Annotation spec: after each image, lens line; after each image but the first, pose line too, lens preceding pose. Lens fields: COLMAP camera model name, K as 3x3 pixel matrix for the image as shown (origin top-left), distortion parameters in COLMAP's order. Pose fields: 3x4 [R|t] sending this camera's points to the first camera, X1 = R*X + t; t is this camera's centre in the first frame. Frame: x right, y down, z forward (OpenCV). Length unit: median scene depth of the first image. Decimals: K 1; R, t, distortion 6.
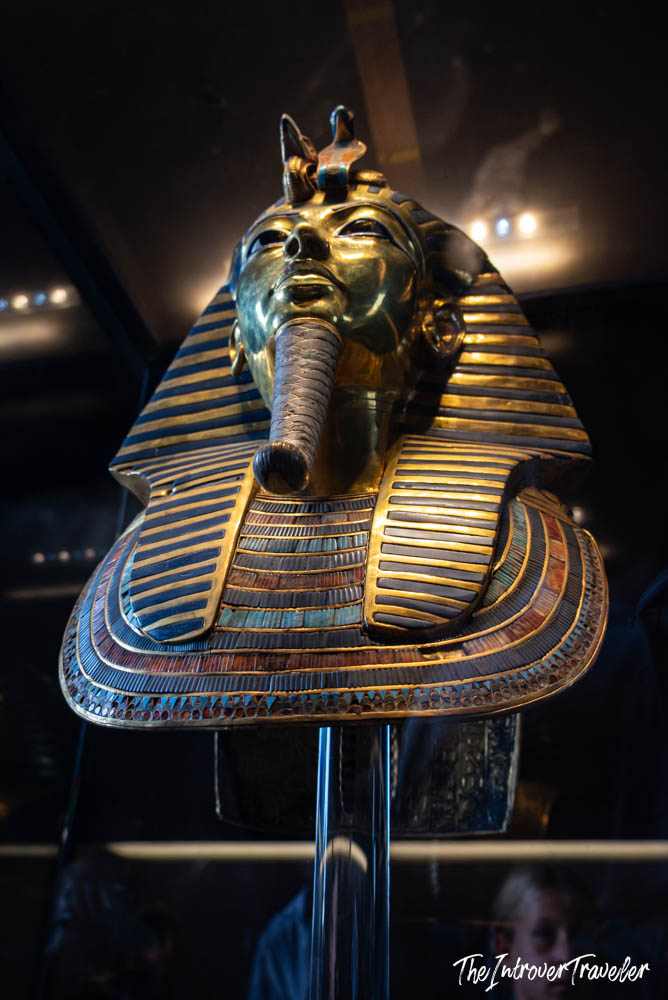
lens RADIAL K [[907.6, 0, 333.8], [0, 907.6, 522.2], [0, 0, 1]] dist [-0.000953, -0.001109]
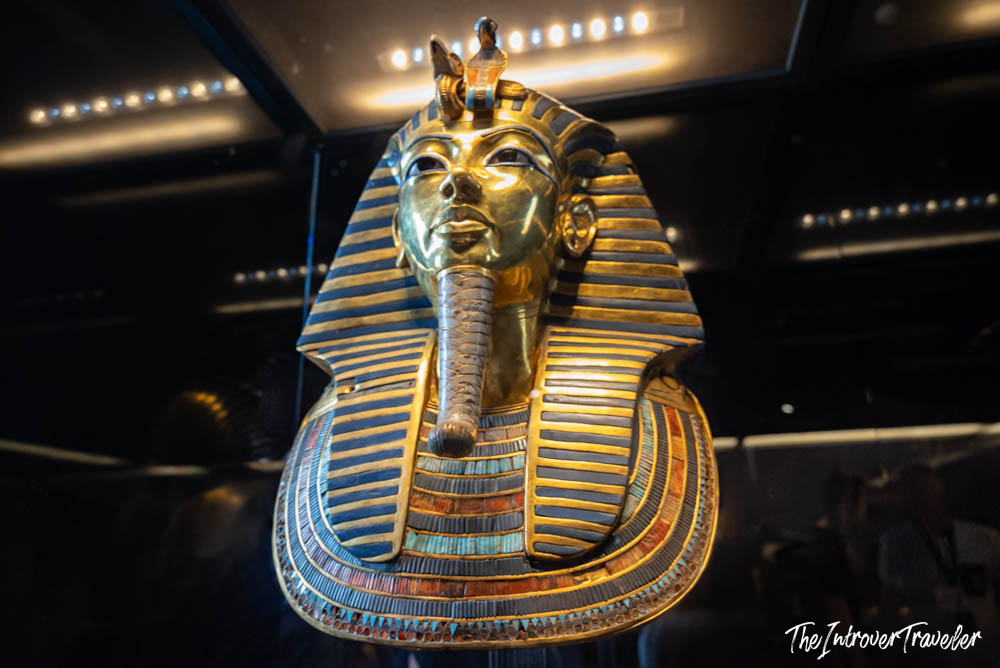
lens RADIAL K [[701.2, 0, 521.2], [0, 701.2, 333.2], [0, 0, 1]] dist [-0.003054, -0.000284]
pose [[0.997432, -0.039721, 0.059591, -0.016621], [0.025689, 0.975158, 0.220017, -0.361615], [-0.066850, -0.217922, 0.973674, 0.136309]]
